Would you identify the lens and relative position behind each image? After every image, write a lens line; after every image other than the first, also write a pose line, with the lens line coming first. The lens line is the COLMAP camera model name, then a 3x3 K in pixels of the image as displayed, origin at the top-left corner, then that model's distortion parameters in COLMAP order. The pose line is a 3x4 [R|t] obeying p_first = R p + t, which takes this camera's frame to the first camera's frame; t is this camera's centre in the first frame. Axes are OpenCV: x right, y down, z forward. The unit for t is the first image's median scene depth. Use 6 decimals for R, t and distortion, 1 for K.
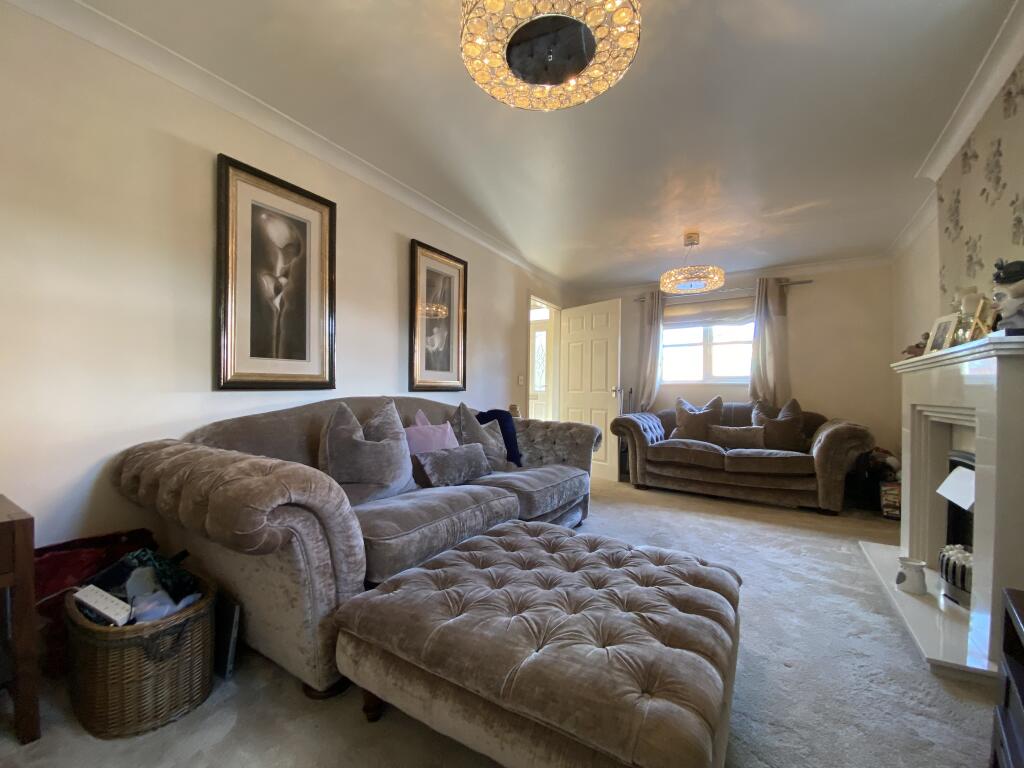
lens RADIAL K [[416.5, 0, 507.0], [0, 416.5, 390.3], [0, 0, 1]] dist [0.000079, -0.000118]
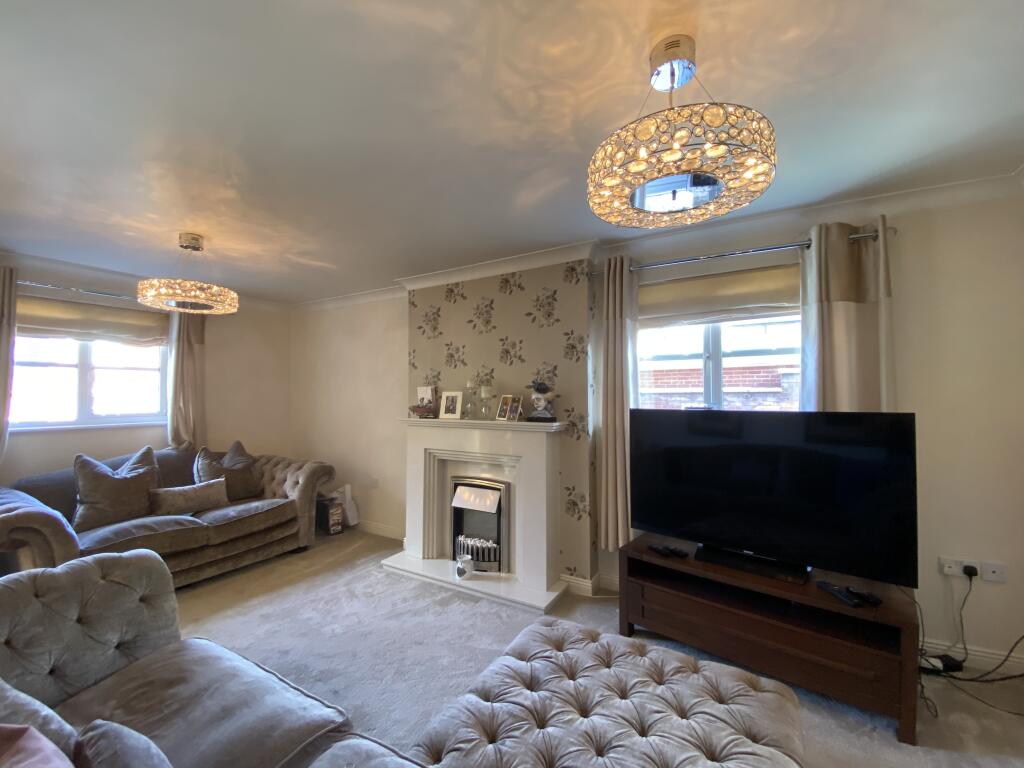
lens RADIAL K [[416.5, 0, 502.0], [0, 416.5, 380.5], [0, 0, 1]] dist [0.000079, -0.000118]
pose [[-0.022920, 0.028246, 0.999338, -0.328760], [0.000173, 0.999601, -0.028249, -0.110563], [-0.999737, -0.000474, -0.022916, 0.535693]]
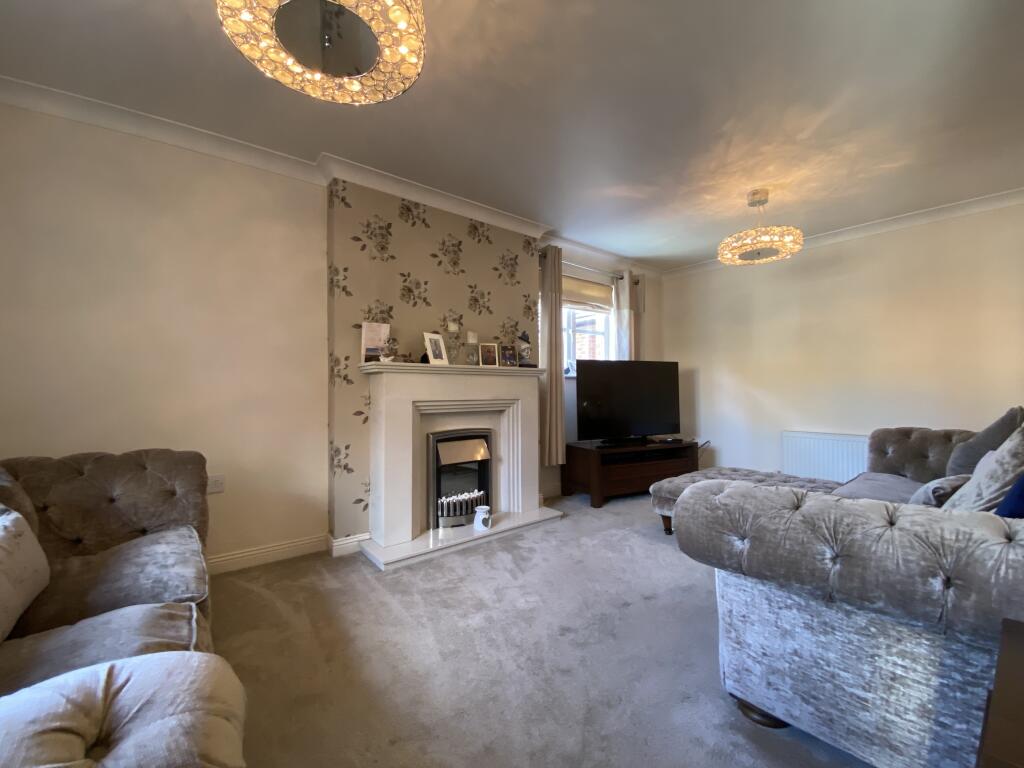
lens RADIAL K [[416.5, 0, 509.0], [0, 416.5, 387.9], [0, 0, 1]] dist [0.000079, -0.000118]
pose [[-0.944487, -0.012259, 0.328319, 0.252424], [-0.012581, 0.999920, 0.001143, -0.003348], [-0.328307, -0.003051, -0.944566, 1.391166]]
